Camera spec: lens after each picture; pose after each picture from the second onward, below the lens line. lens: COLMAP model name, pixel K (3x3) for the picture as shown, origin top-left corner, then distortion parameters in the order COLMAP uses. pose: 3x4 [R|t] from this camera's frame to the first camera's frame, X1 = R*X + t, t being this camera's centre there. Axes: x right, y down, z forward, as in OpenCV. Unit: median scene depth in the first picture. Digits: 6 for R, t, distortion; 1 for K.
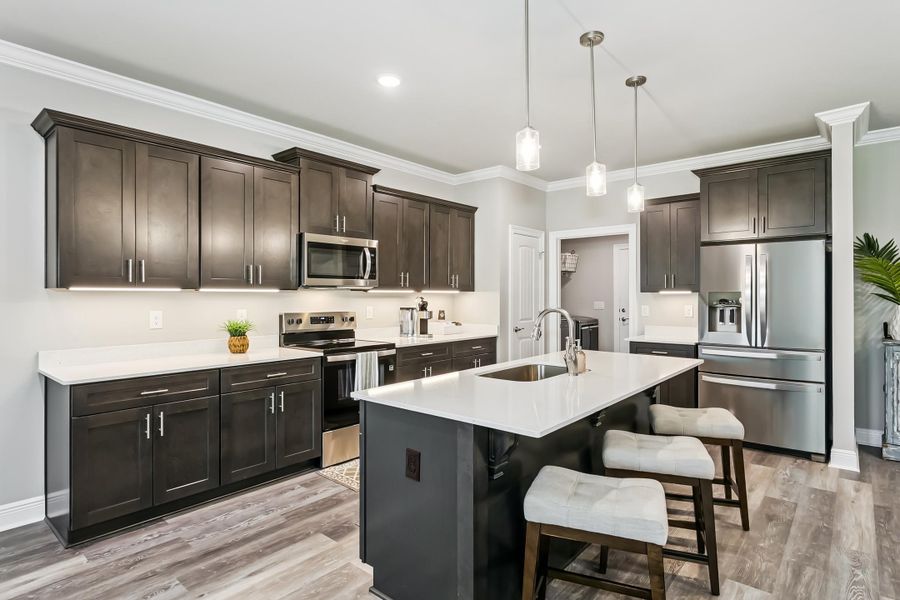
lens RADIAL K [[469.7, 0, 447.8], [0, 469.7, 292.0], [0, 0, 1]] dist [-0.004117, -0.000558]
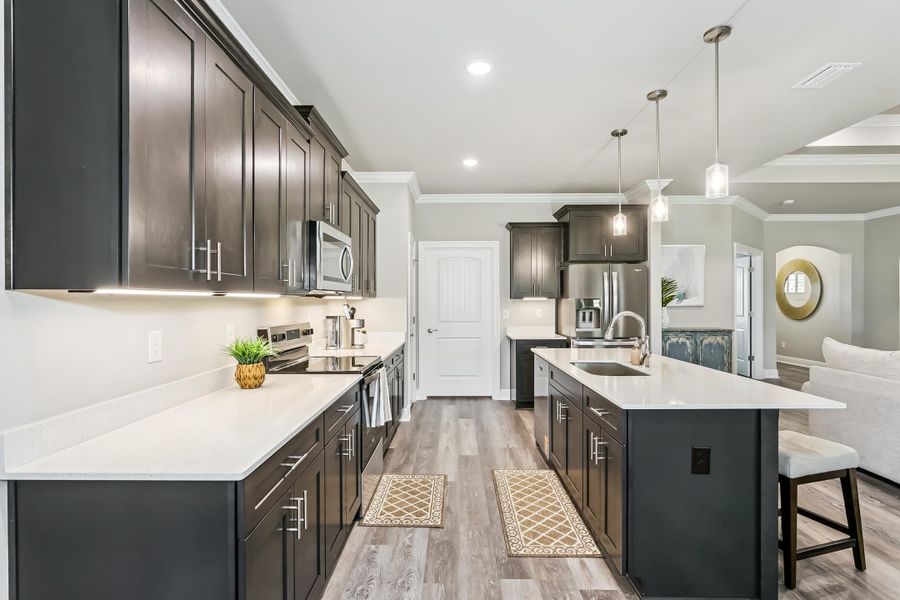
lens RADIAL K [[447.3, 0, 445.1], [0, 447.3, 298.2], [0, 0, 1]] dist [-0.001807, -0.000295]
pose [[0.773880, 0.001931, 0.633330, -0.538551], [-0.002490, 0.999997, -0.000007, -0.000463], [-0.633328, -0.001571, 0.773882, 0.267088]]
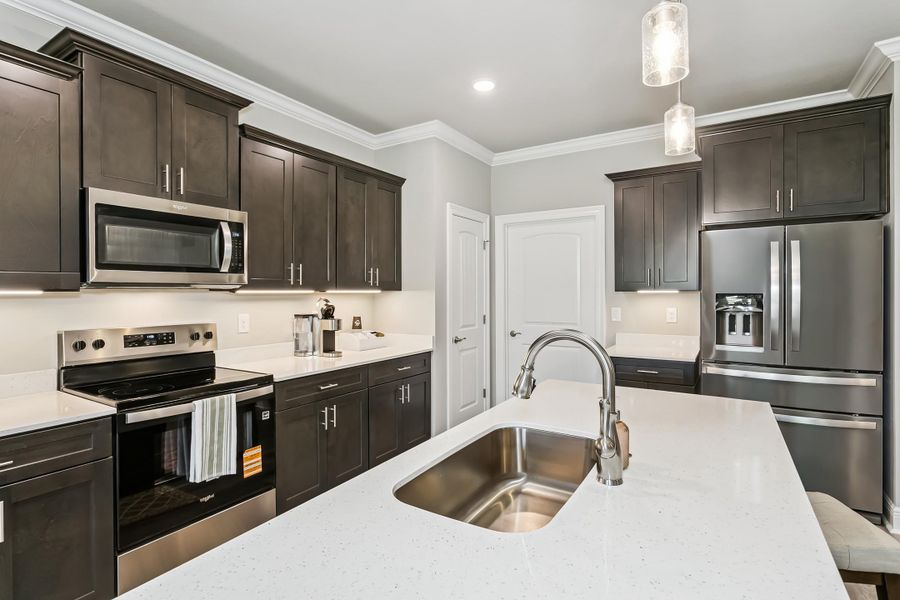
lens RADIAL K [[447.3, 0, 445.1], [0, 447.3, 298.2], [0, 0, 1]] dist [-0.001807, -0.000295]
pose [[0.989457, -0.005594, 0.144722, 0.028795], [0.002834, 0.999810, 0.019275, -0.004192], [-0.144802, -0.018662, 0.989285, 0.366737]]
